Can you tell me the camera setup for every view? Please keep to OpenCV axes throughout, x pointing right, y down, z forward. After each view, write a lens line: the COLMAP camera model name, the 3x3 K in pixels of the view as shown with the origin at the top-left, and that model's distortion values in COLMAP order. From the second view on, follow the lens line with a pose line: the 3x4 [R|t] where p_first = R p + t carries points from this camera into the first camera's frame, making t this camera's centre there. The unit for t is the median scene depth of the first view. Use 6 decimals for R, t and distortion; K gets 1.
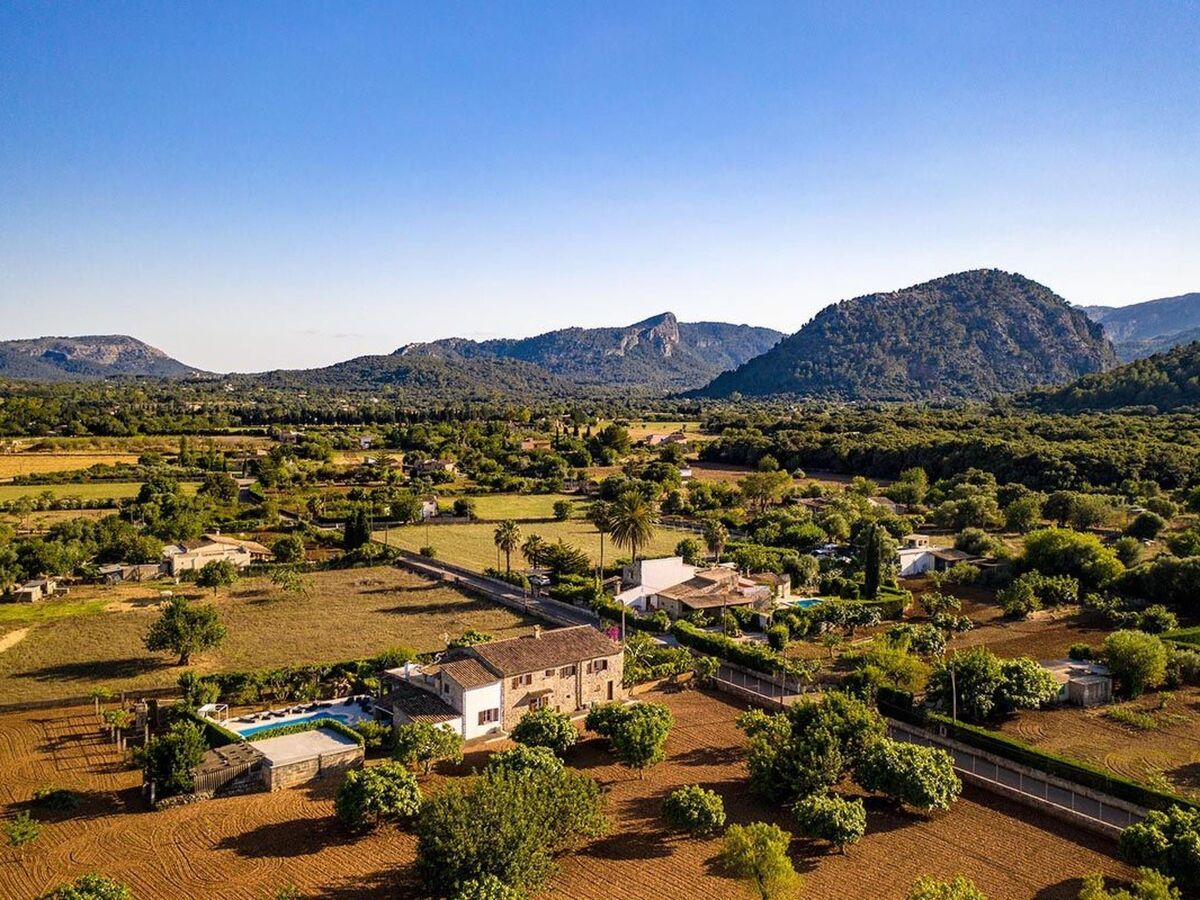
lens RADIAL K [[1121.9, 0, 600.0], [0, 1121.9, 450.0], [0, 0, 1]] dist [-0.010017, 0.000284]
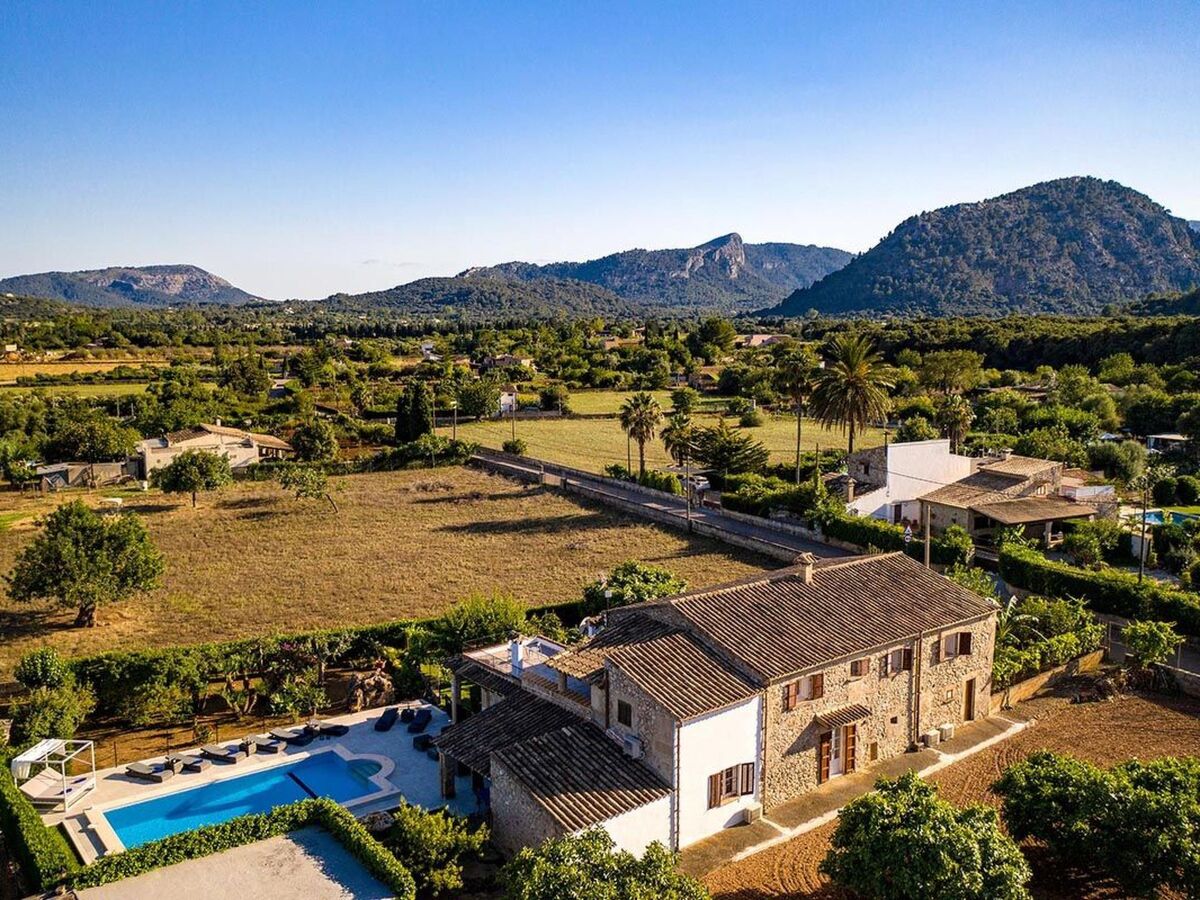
lens RADIAL K [[1121.9, 0, 600.0], [0, 1121.9, 450.0], [0, 0, 1]] dist [-0.010017, 0.000284]
pose [[0.998488, -0.003107, -0.054883, -0.034318], [0.006646, 0.997900, 0.064427, 0.026567], [0.054568, -0.064694, 0.996412, 0.171175]]
